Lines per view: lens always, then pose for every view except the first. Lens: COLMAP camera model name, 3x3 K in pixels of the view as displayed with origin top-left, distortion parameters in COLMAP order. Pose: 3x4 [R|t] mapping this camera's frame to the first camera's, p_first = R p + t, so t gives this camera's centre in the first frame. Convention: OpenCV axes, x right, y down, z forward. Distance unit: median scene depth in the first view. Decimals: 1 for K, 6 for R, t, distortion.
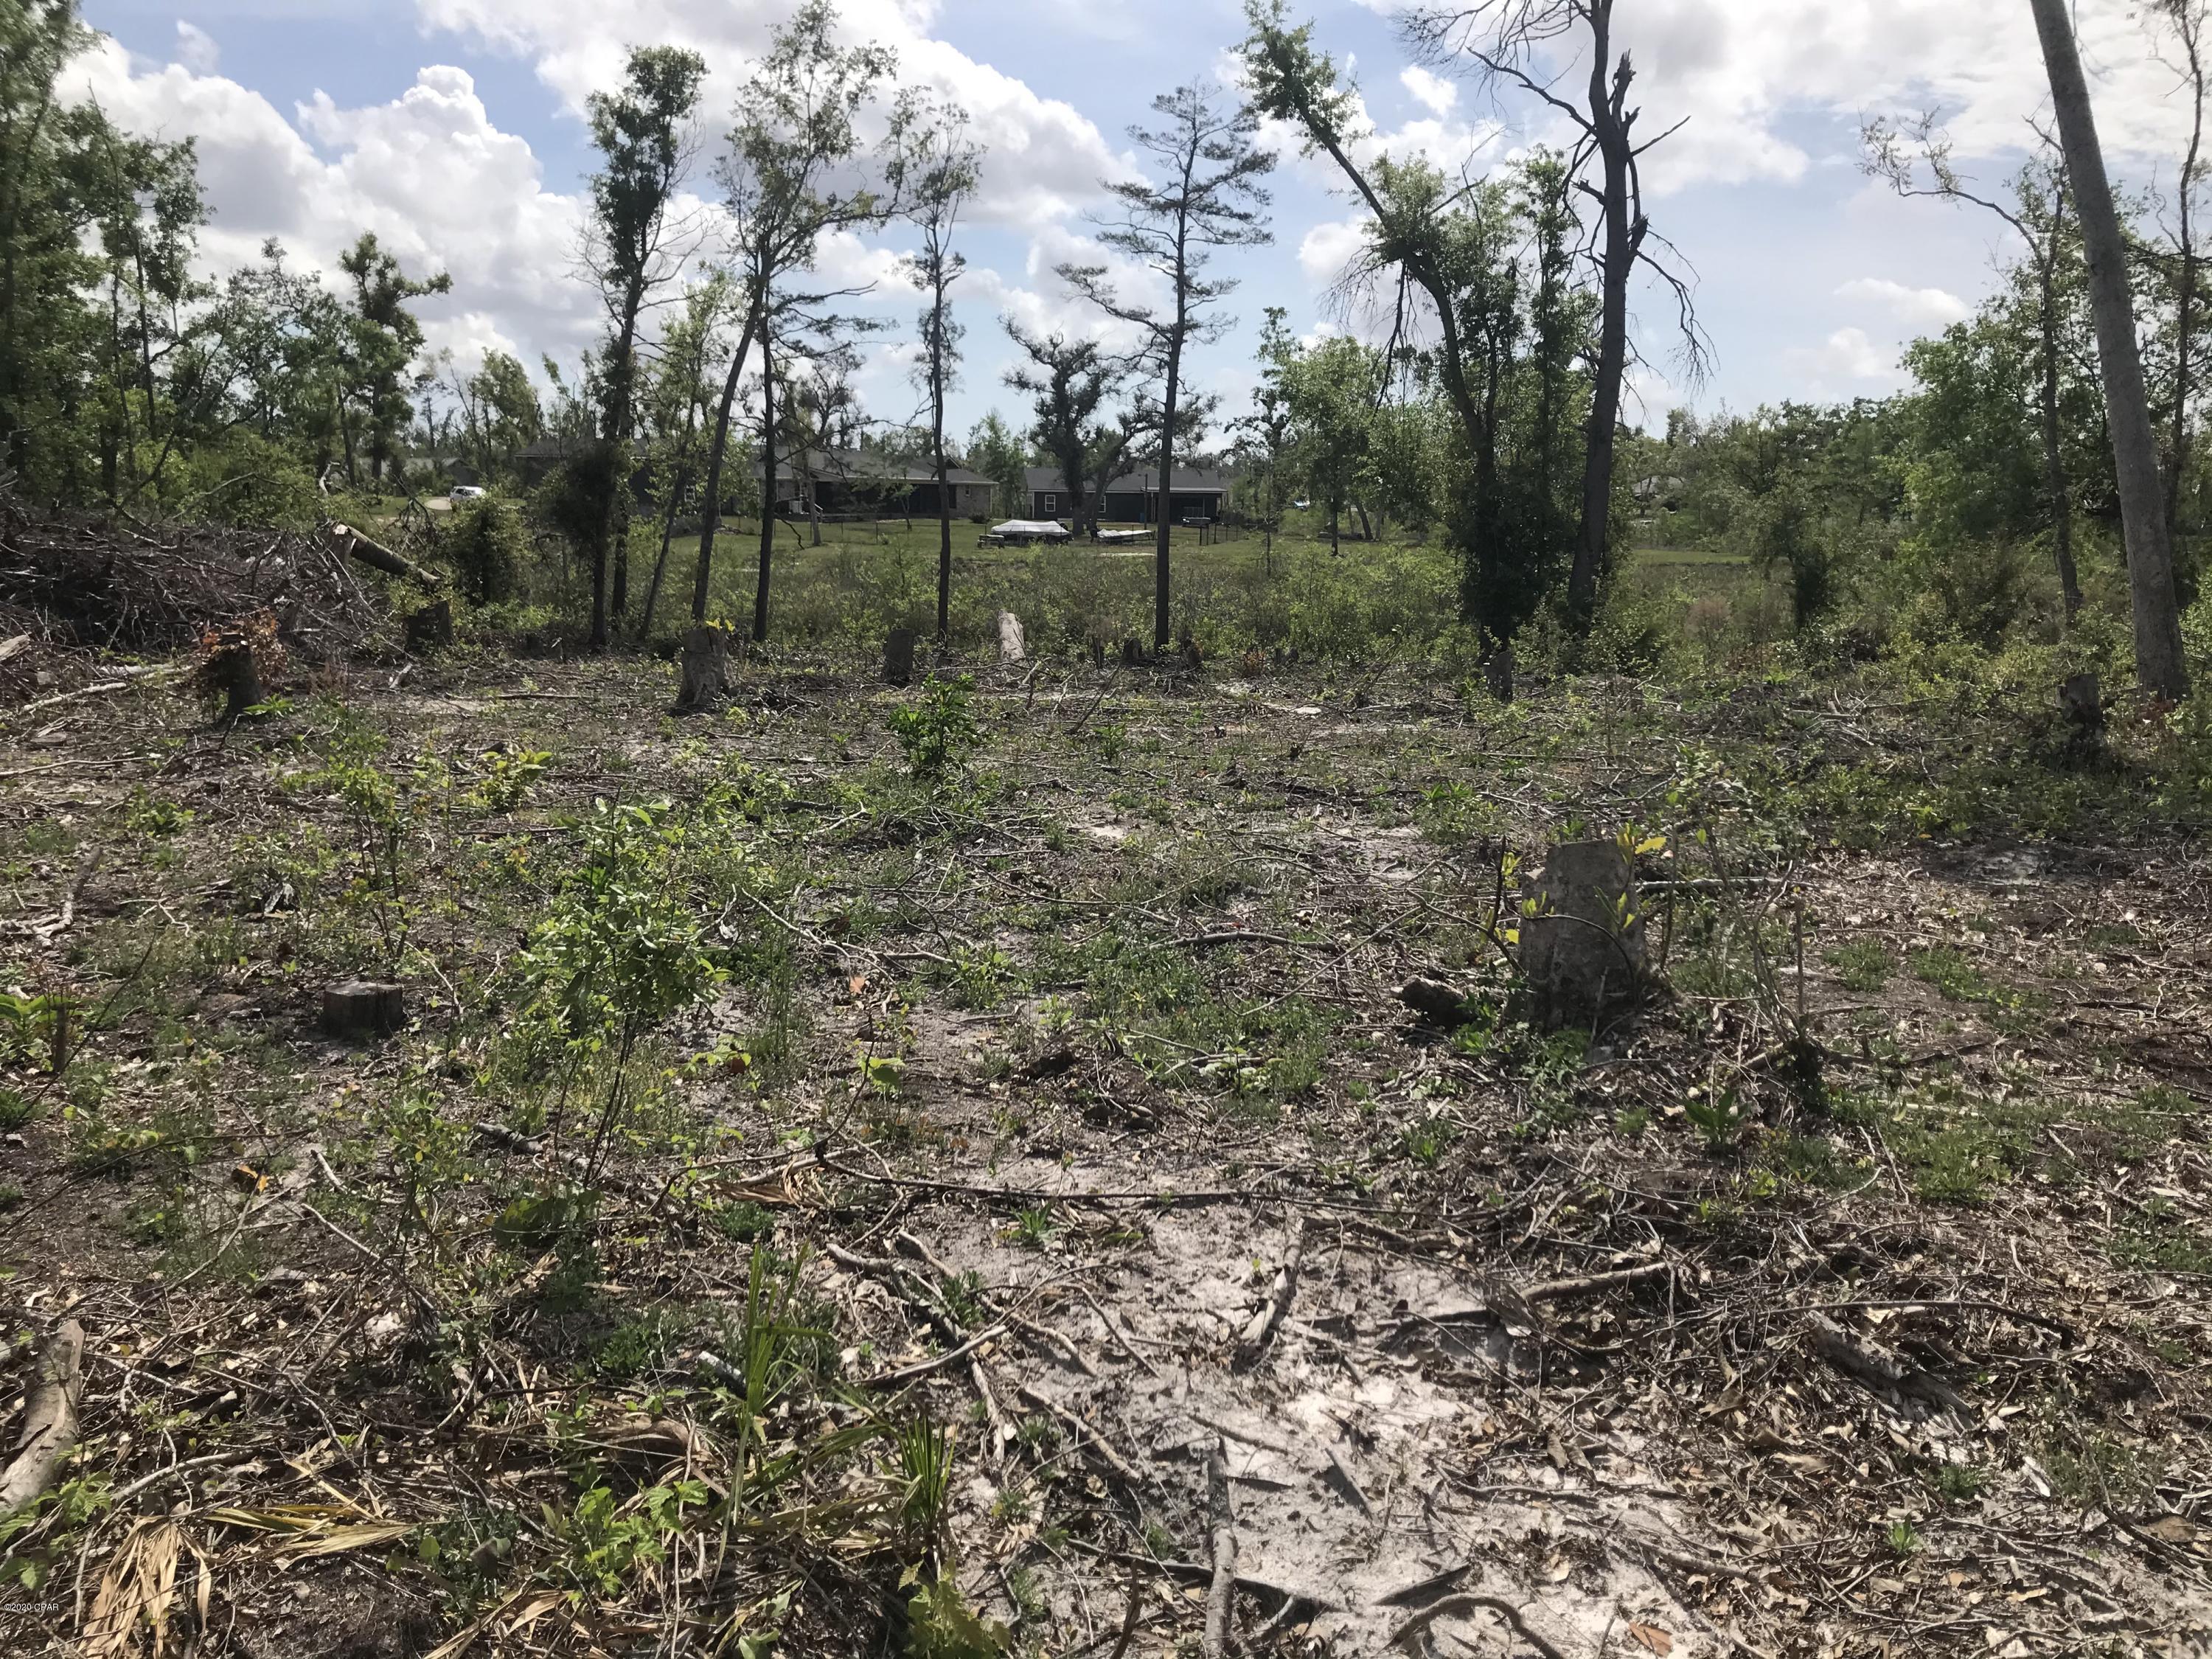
lens RADIAL K [[1844.2, 0, 1108.1], [0, 1844.2, 782.9], [0, 0, 1]] dist [0.013659, 0.011246]
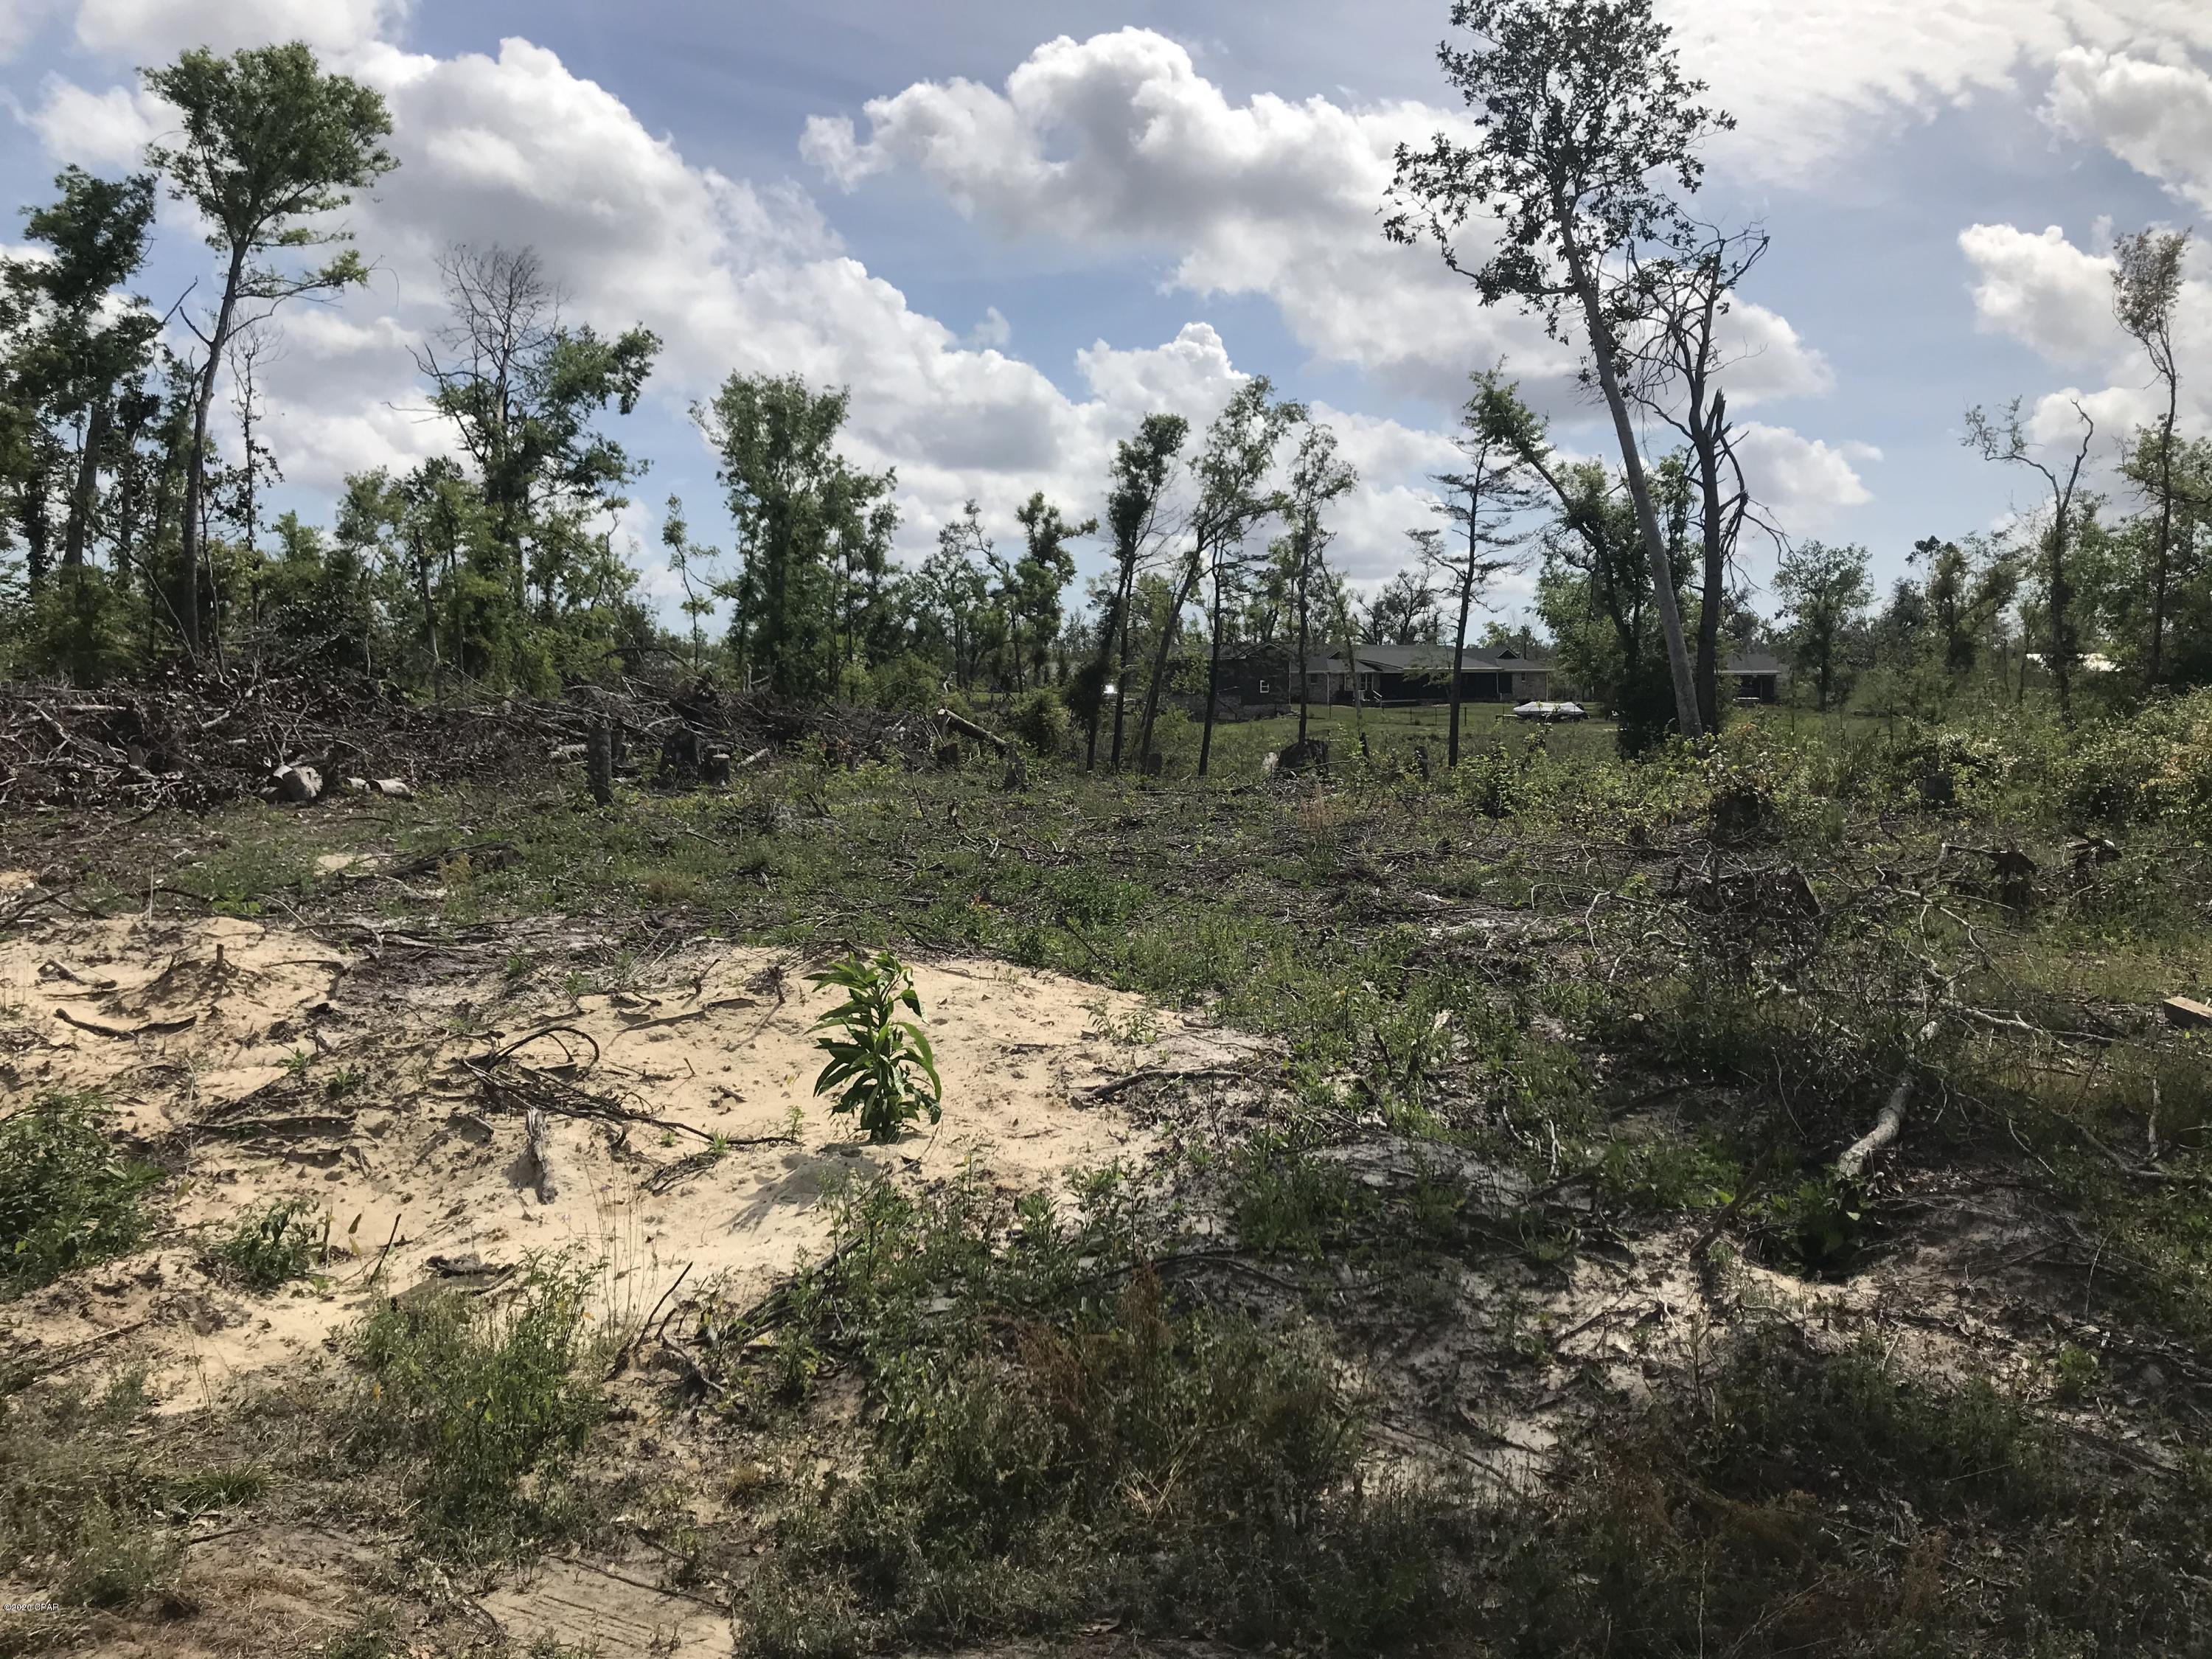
lens RADIAL K [[1867.3, 0, 1106.0], [0, 1867.3, 829.5], [0, 0, 1]] dist [0.003935, 0.003713]
pose [[0.934642, 0.007986, -0.355500, 0.292633], [-0.035365, 0.996879, -0.070584, 0.076359], [0.353827, 0.078543, 0.932007, -0.478883]]
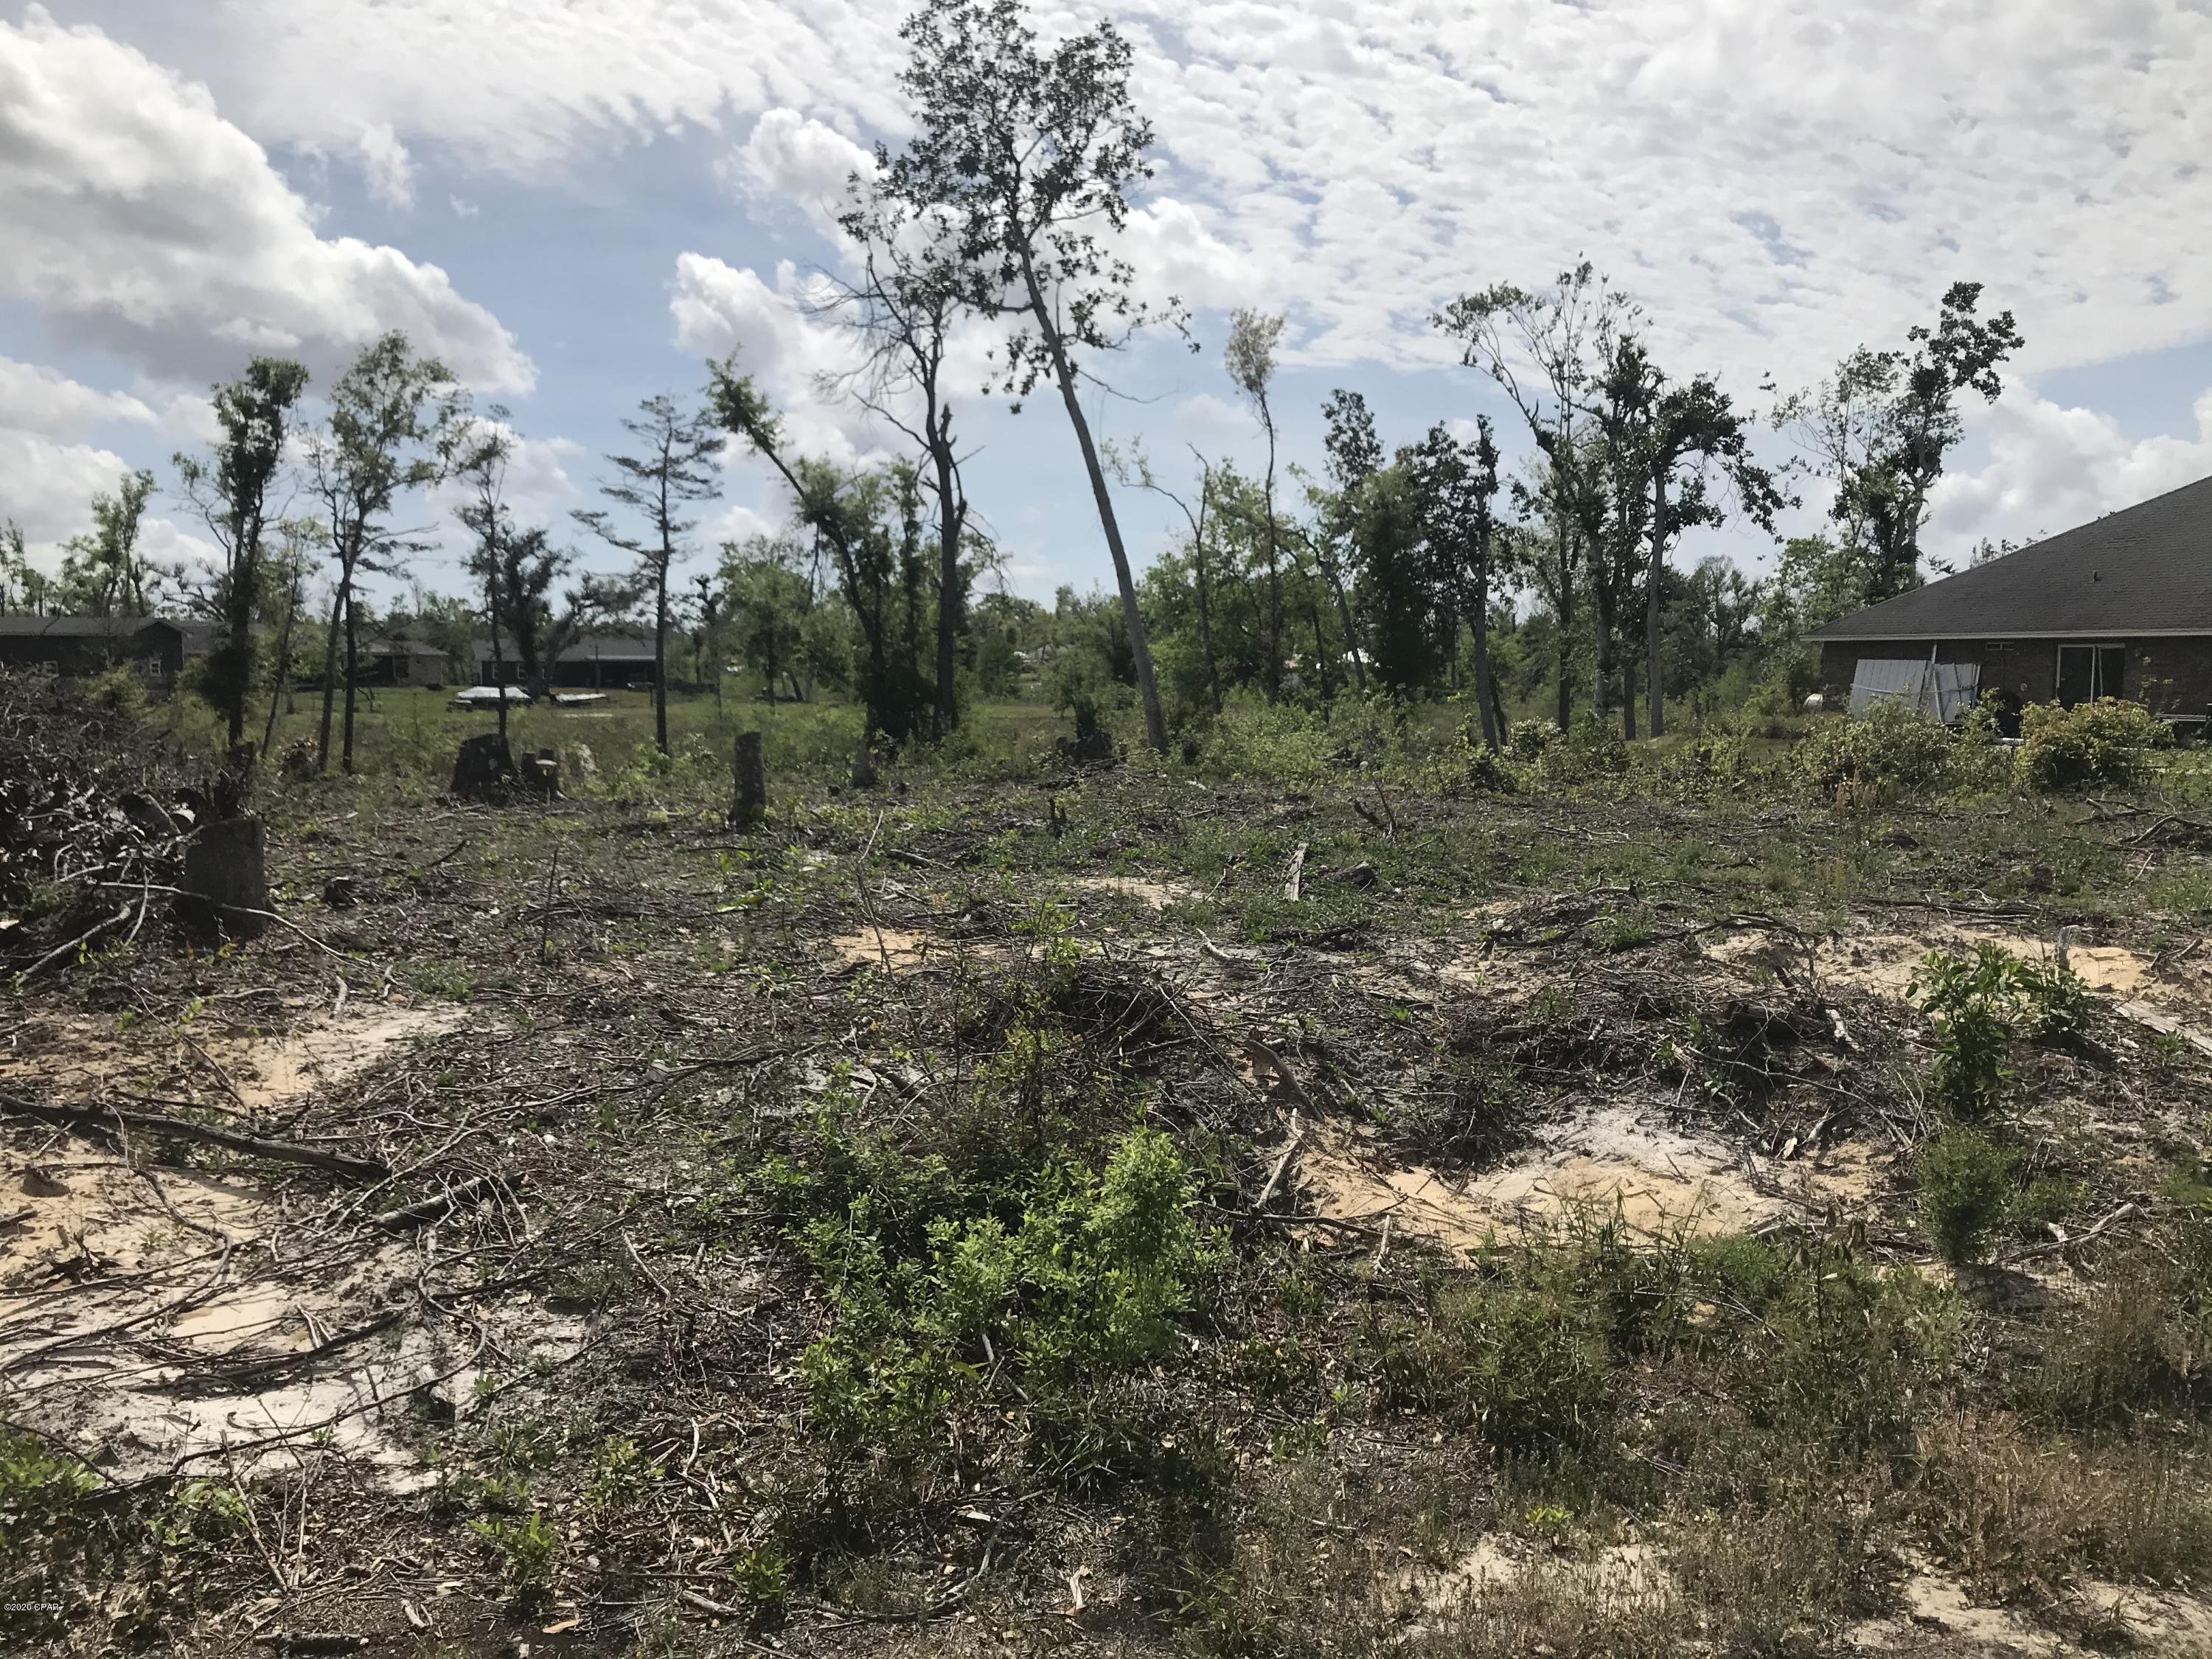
lens RADIAL K [[1844.2, 0, 1108.1], [0, 1844.2, 782.9], [0, 0, 1]] dist [0.013659, 0.011246]
pose [[0.952437, -0.033177, 0.302925, -0.074276], [0.058854, 0.995367, -0.076030, 0.060553], [-0.298999, 0.090242, 0.949977, -0.461665]]
